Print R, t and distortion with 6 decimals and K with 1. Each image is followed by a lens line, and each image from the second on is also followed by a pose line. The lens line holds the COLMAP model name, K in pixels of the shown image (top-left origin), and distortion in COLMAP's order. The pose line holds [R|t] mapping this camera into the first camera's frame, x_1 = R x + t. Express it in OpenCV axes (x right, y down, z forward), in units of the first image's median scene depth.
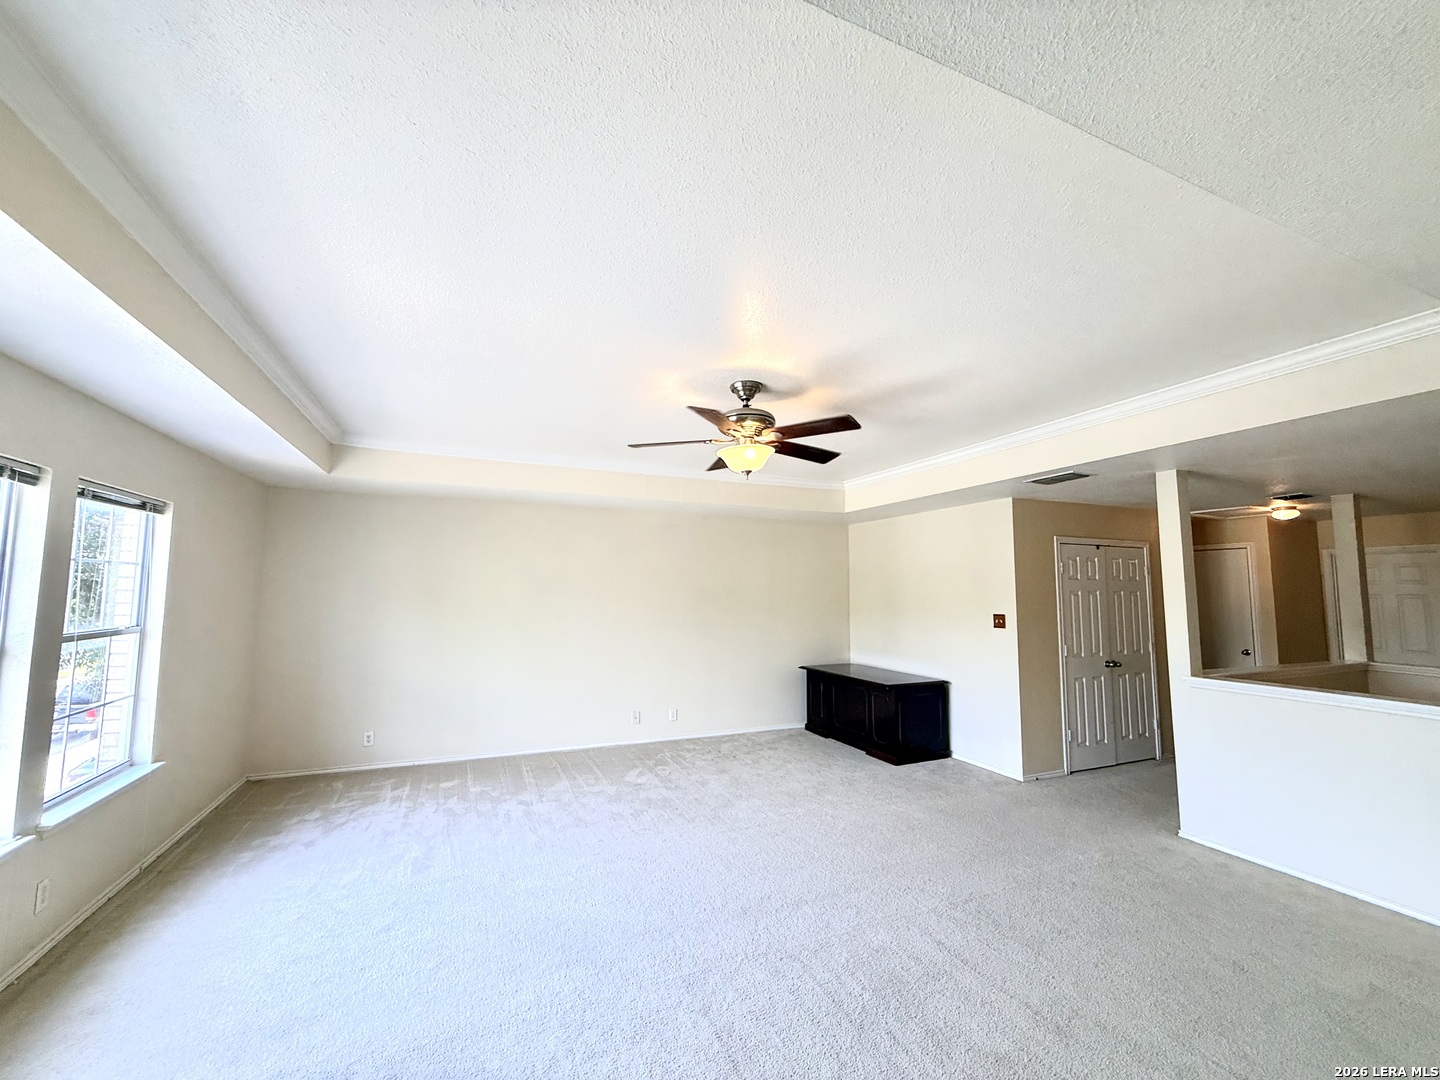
lens RADIAL K [[573.4, 0, 716.9], [0, 573.4, 538.2], [0, 0, 1]] dist [0.001440, 0.000324]
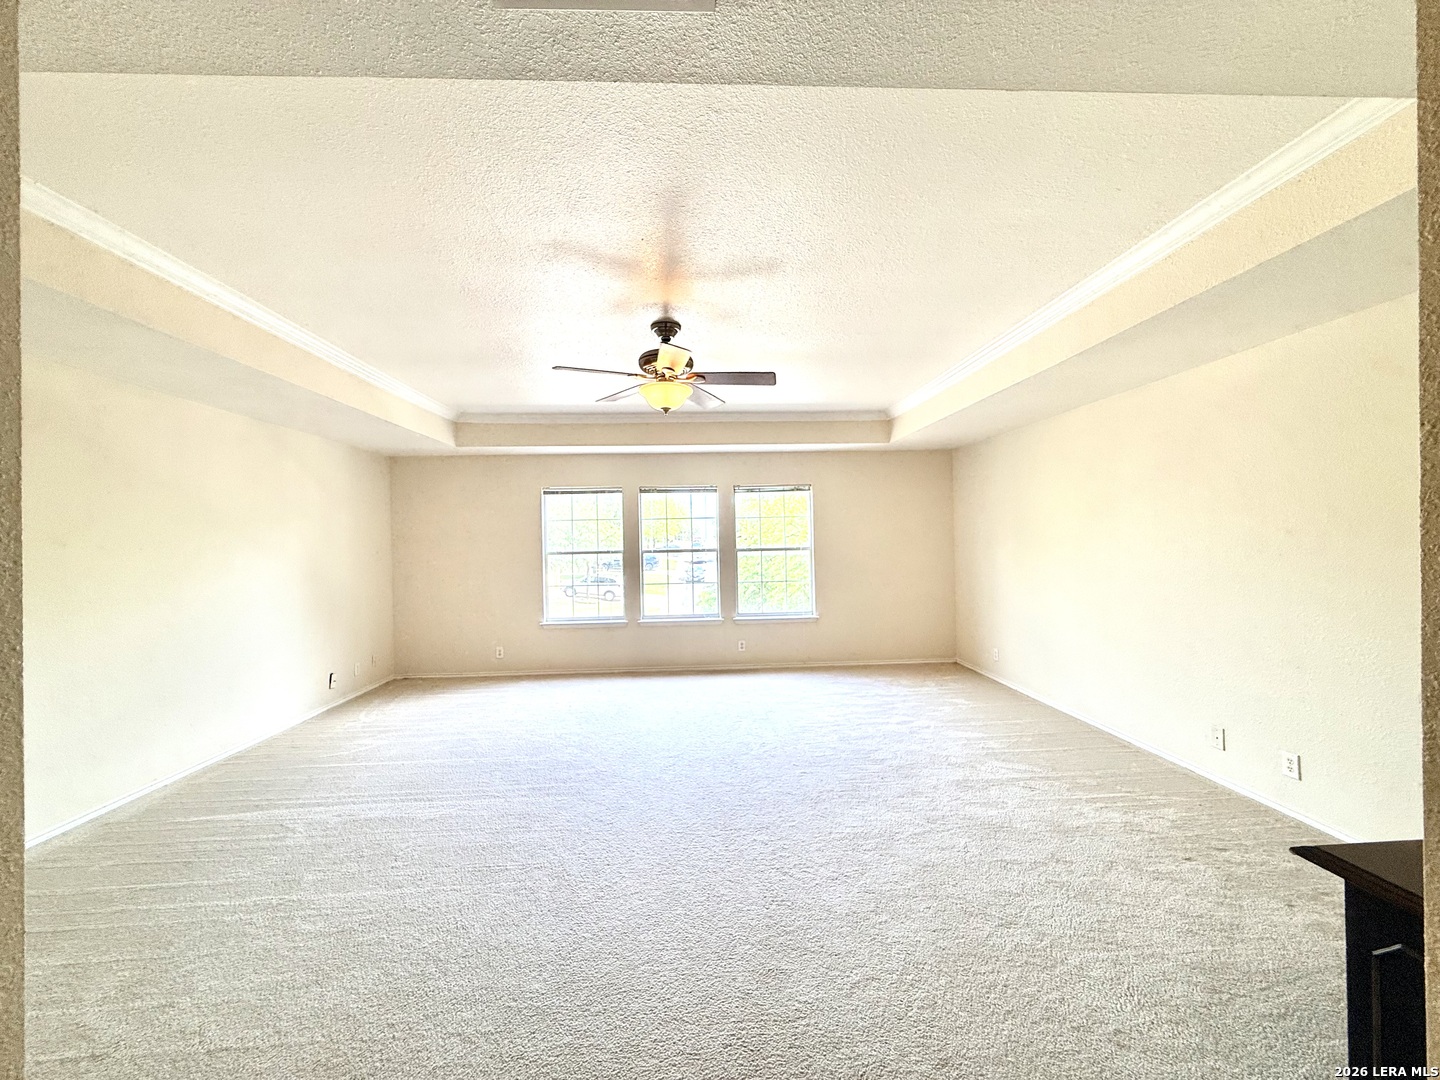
lens RADIAL K [[573.4, 0, 719.9], [0, 573.4, 547.7], [0, 0, 1]] dist [0.001440, 0.000324]
pose [[-0.348950, 0.008044, -0.937107, 0.686605], [0.103995, 0.994119, -0.030191, 0.124064], [0.931353, -0.107990, -0.347734, 0.966915]]
